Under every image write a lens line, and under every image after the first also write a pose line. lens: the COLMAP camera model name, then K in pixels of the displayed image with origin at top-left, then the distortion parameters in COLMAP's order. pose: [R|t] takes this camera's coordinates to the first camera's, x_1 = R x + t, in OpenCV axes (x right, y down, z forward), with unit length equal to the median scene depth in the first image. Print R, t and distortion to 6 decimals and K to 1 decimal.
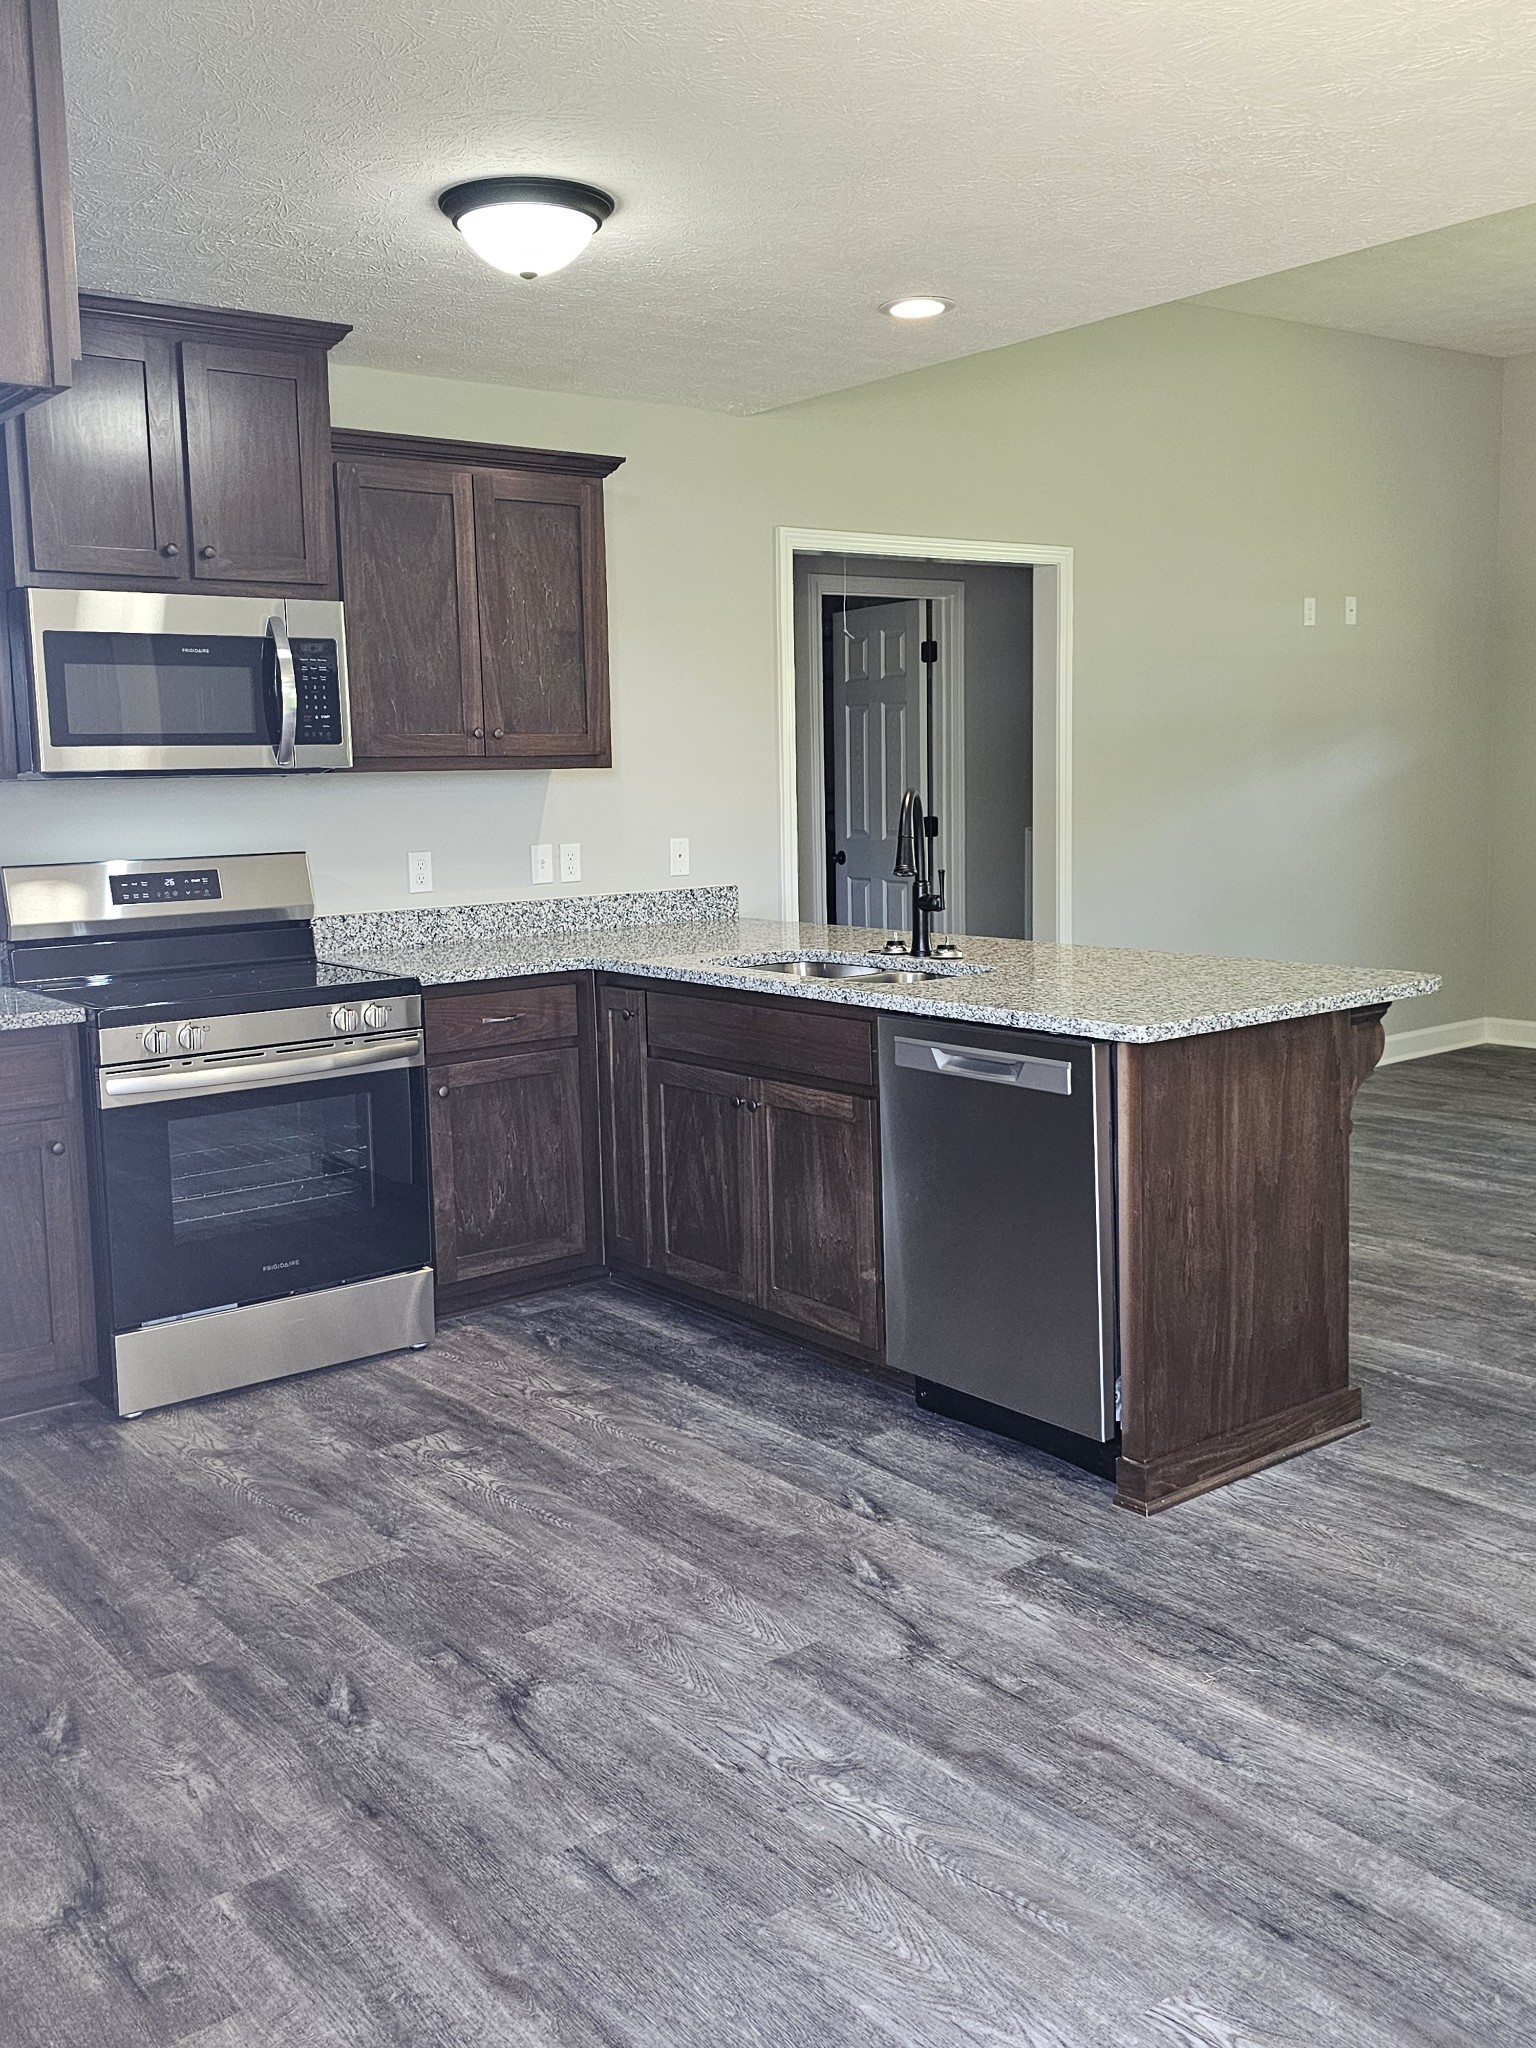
lens RADIAL K [[1839.6, 0, 729.2], [0, 1839.6, 990.4], [0, 0, 1]] dist [0.089889, -0.113329]
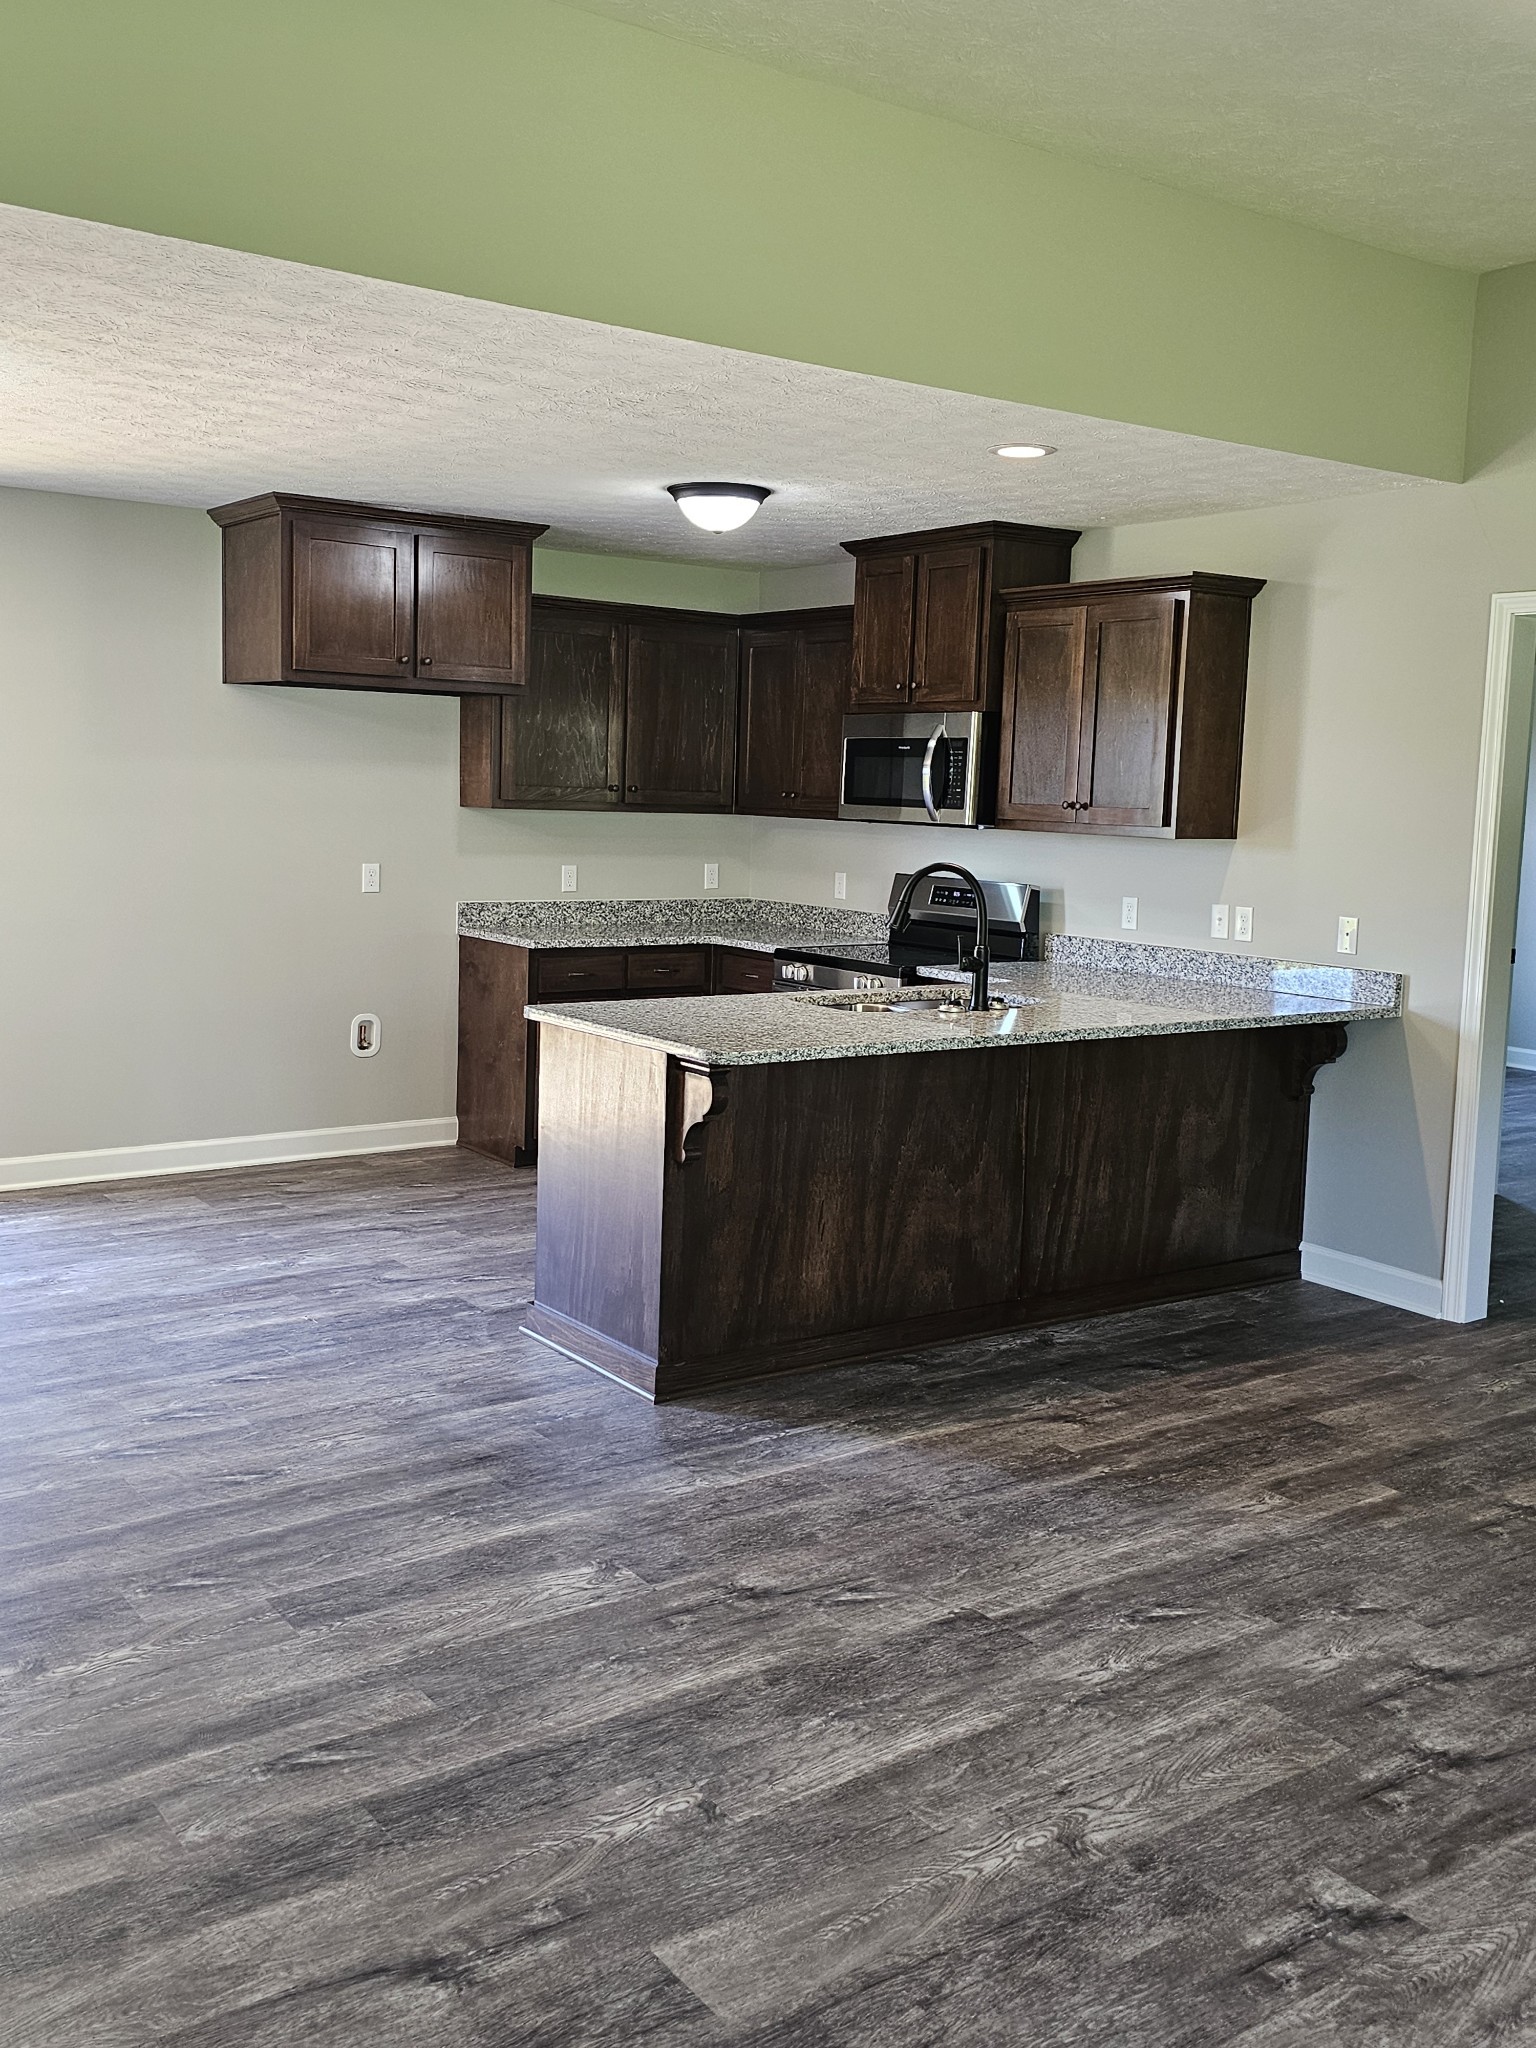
lens RADIAL K [[1853.3, 0, 711.8], [0, 1853.3, 949.2], [0, 0, 1]] dist [0.134213, -0.143570]
pose [[-0.058315, 0.112307, -0.991961, 1.599355], [-0.149964, 0.981391, 0.119926, -0.215042], [0.986970, 0.155752, -0.040388, 1.110334]]
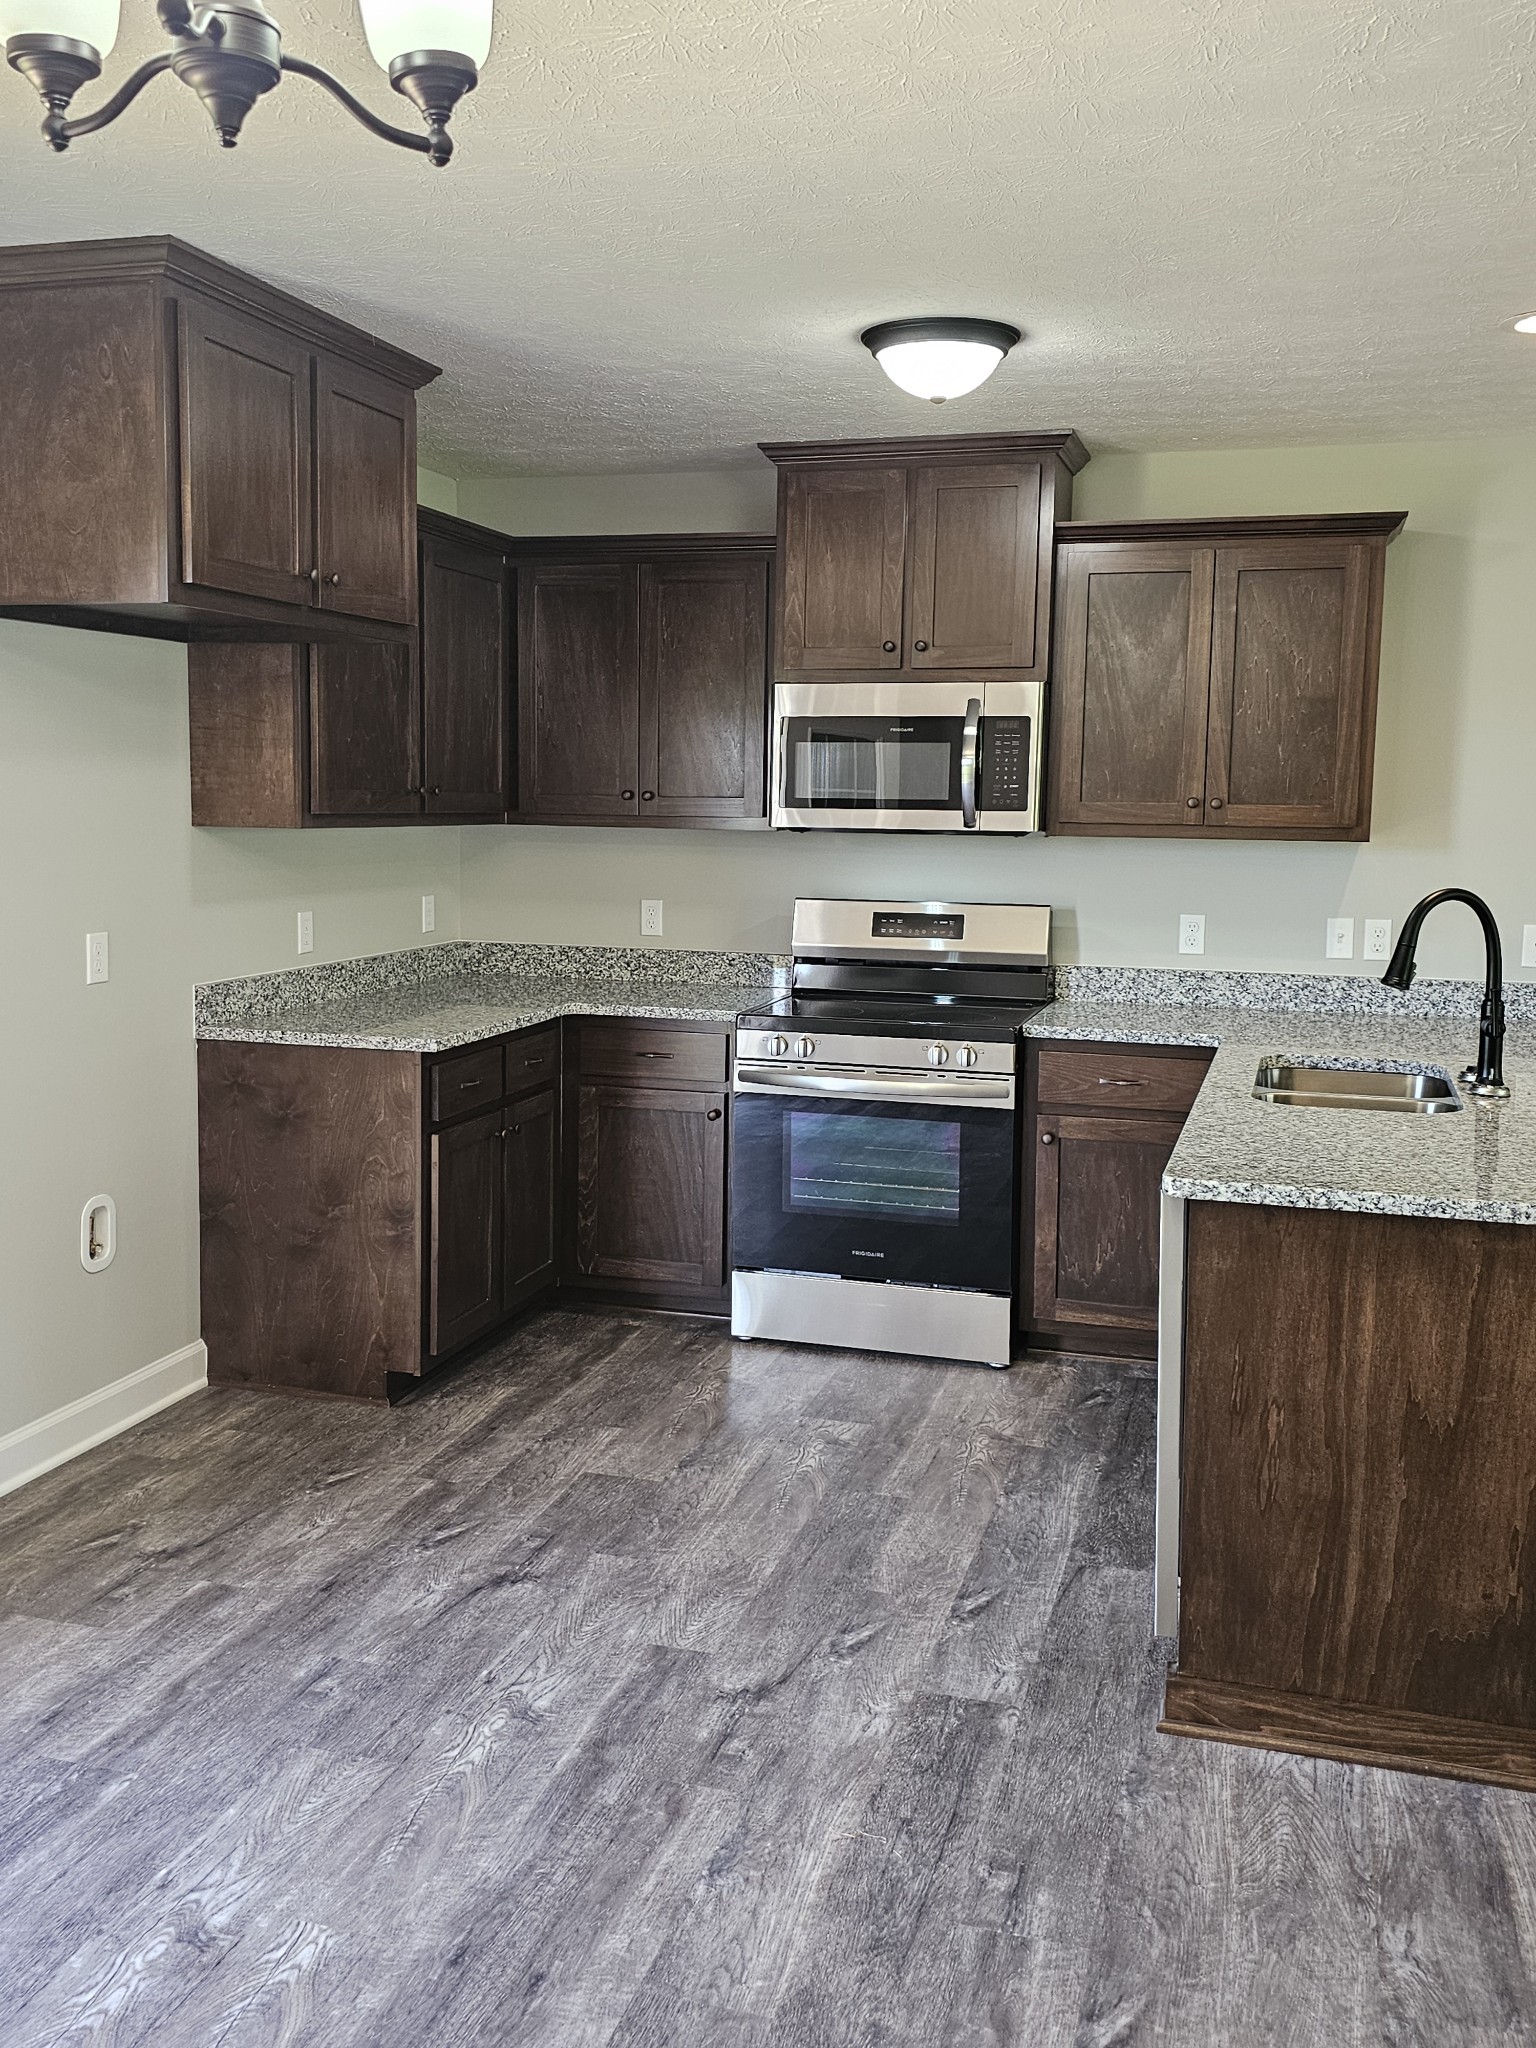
lens RADIAL K [[1839.6, 0, 729.2], [0, 1839.6, 990.4], [0, 0, 1]] dist [0.089889, -0.113329]
pose [[0.575092, 0.120841, -0.809115, 0.744160], [-0.126618, 0.990260, 0.057899, -0.086390], [0.808231, 0.069151, 0.584791, 0.279636]]
